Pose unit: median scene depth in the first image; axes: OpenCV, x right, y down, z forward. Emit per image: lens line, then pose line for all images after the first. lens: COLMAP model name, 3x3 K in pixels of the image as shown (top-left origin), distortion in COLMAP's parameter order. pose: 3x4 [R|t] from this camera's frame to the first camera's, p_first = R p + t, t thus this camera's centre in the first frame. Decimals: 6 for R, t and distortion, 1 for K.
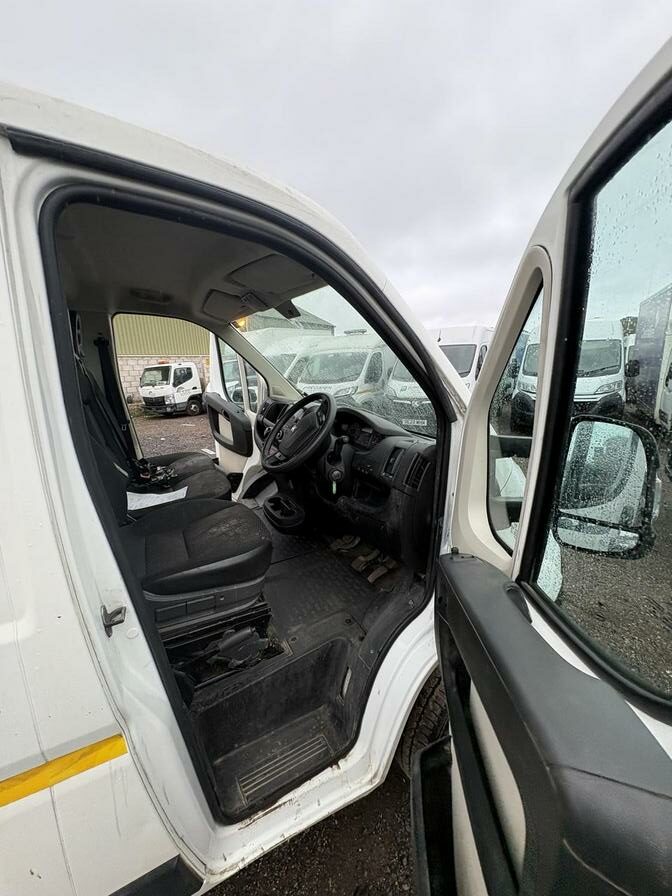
lens RADIAL K [[358.7, 0, 337.1], [0, 358.7, 446.4], [0, 0, 1]] dist [-0.000519, -0.000050]
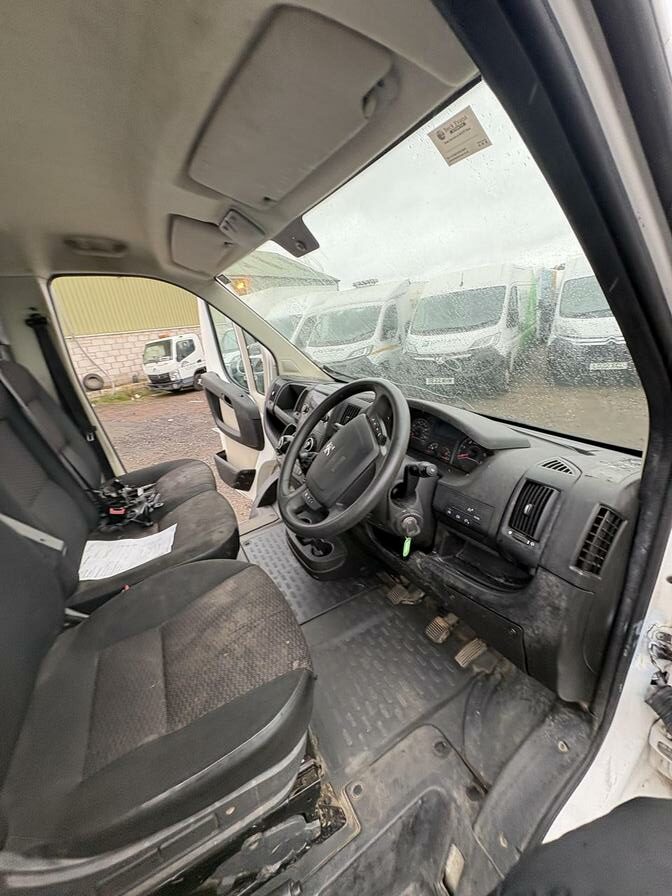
lens RADIAL K [[358.7, 0, 335.4], [0, 358.7, 448.8], [0, 0, 1]] dist [-0.000519, -0.000050]
pose [[0.996339, -0.070855, -0.047830, -0.034664], [0.075836, 0.990818, 0.111927, -0.046342], [0.039460, -0.115145, 0.992565, 0.179076]]
